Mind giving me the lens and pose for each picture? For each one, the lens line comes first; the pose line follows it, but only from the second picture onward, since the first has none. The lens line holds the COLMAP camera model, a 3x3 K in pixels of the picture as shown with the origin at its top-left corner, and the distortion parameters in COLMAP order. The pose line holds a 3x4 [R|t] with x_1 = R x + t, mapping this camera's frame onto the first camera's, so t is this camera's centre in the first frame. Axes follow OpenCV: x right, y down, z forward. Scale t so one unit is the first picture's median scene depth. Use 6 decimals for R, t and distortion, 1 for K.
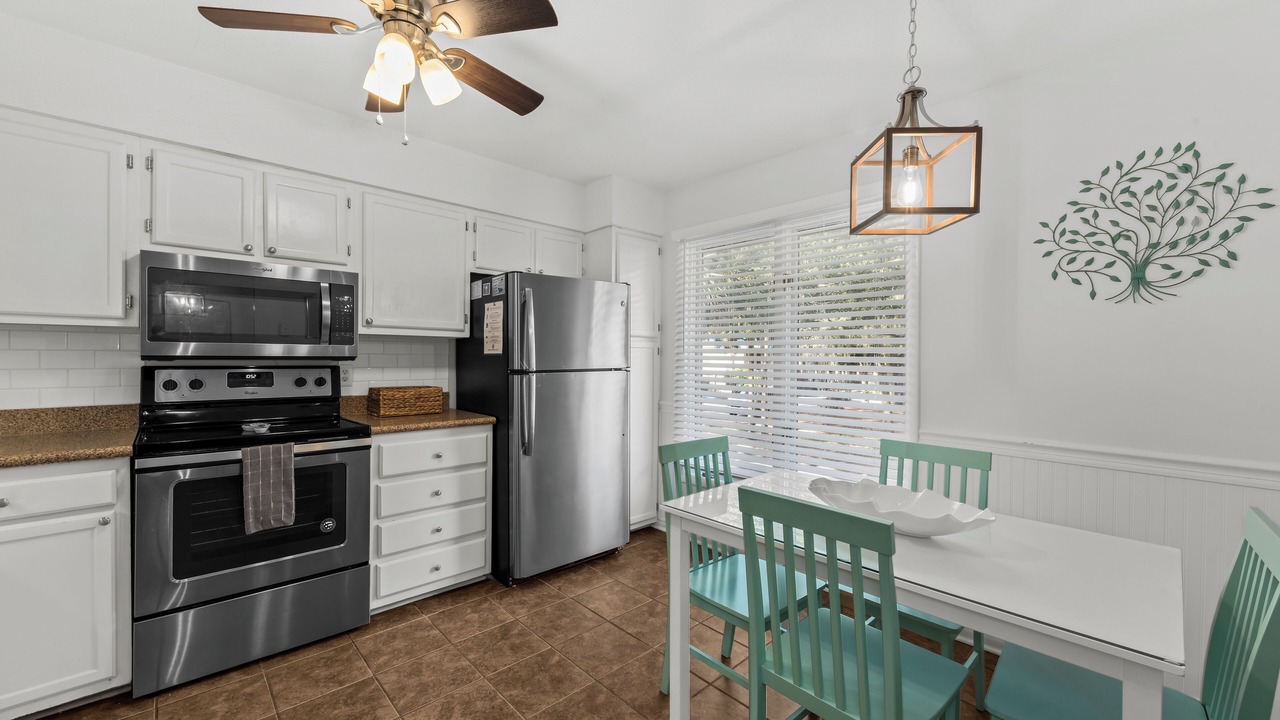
lens RADIAL K [[498.3, 0, 640.3], [0, 498.3, 361.3], [0, 0, 1]] dist [0.002689, -0.000381]
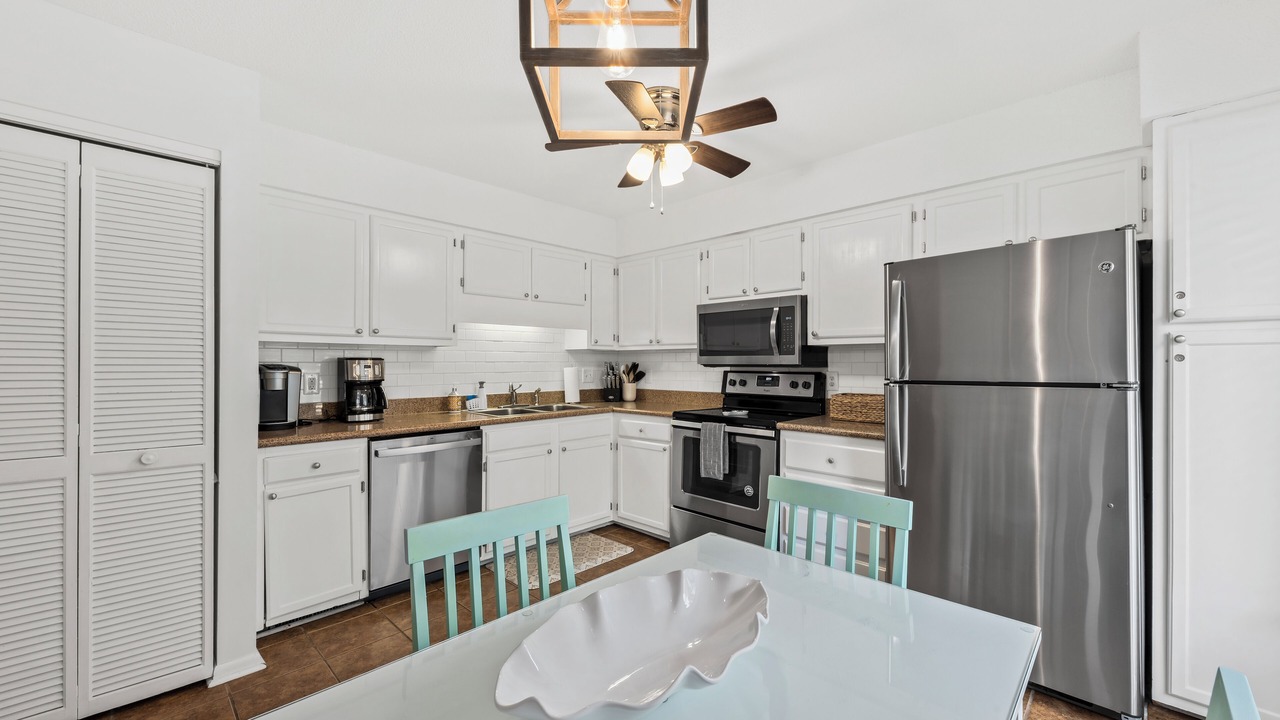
lens RADIAL K [[504.0, 0, 640.8], [0, 504.0, 366.7], [0, 0, 1]] dist [0.010018, -0.000023]
pose [[0.035797, -0.001817, -0.999357, 0.641622], [-0.010883, 0.999938, -0.002208, 0.002448], [0.999300, 0.010955, 0.035775, 0.594133]]
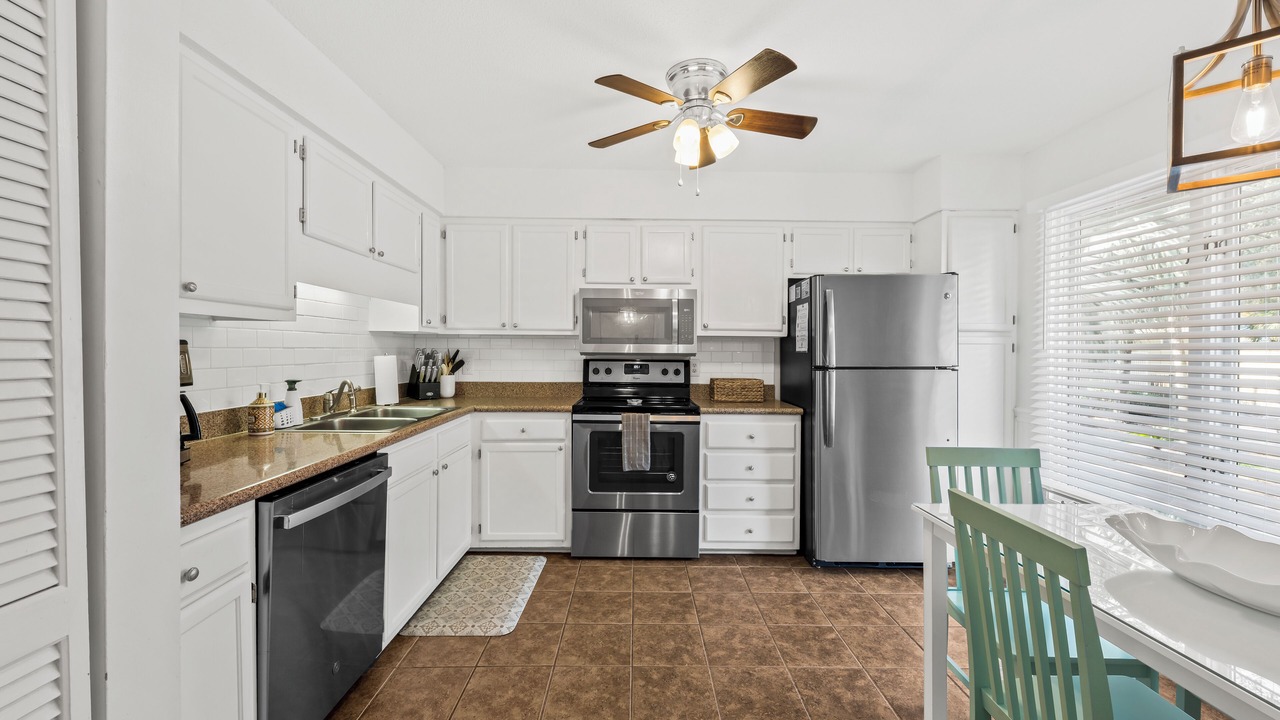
lens RADIAL K [[507.2, 0, 640.0], [0, 507.2, 360.0], [0, 0, 1]] dist [0.010007, 0.000169]
pose [[0.731328, 0.011308, -0.681933, 0.234787], [-0.008713, 0.999936, 0.007236, -0.000557], [0.681971, 0.000650, 0.731379, -0.072513]]
